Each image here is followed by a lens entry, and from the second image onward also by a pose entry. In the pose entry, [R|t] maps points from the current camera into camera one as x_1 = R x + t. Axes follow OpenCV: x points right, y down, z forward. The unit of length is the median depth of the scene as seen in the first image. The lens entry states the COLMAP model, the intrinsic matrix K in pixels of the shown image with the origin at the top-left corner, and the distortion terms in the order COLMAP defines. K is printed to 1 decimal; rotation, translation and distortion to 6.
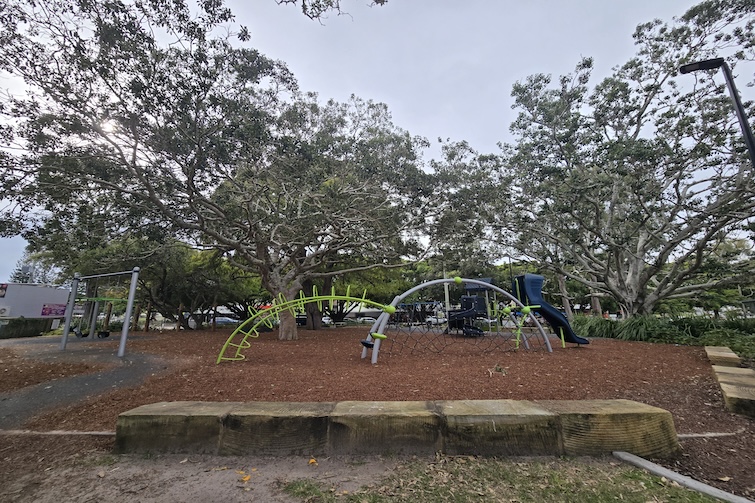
lens RADIAL K [[270.4, 0, 377.5], [0, 270.4, 251.5], [0, 0, 1]] dist [-0.001975, -0.000223]
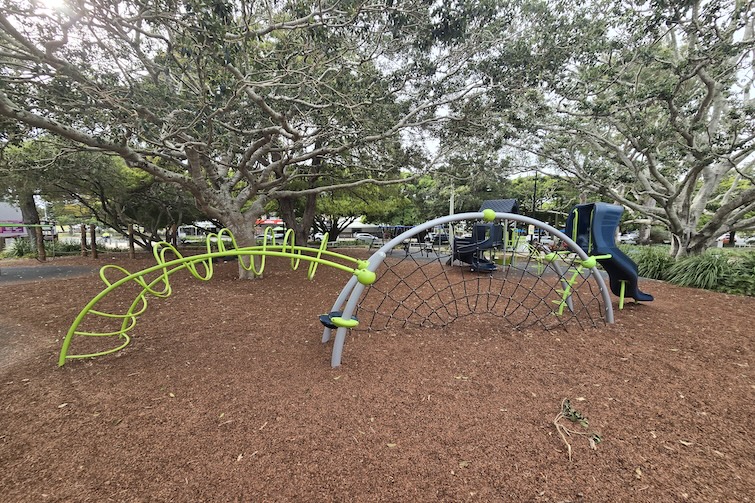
lens RADIAL K [[270.4, 0, 377.5], [0, 270.4, 251.5], [0, 0, 1]] dist [-0.001975, -0.000223]
pose [[0.999939, 0.010995, 0.001424, 0.031400], [-0.010881, 0.948571, 0.316377, -0.000680], [0.002128, -0.316373, 0.948633, 0.232729]]
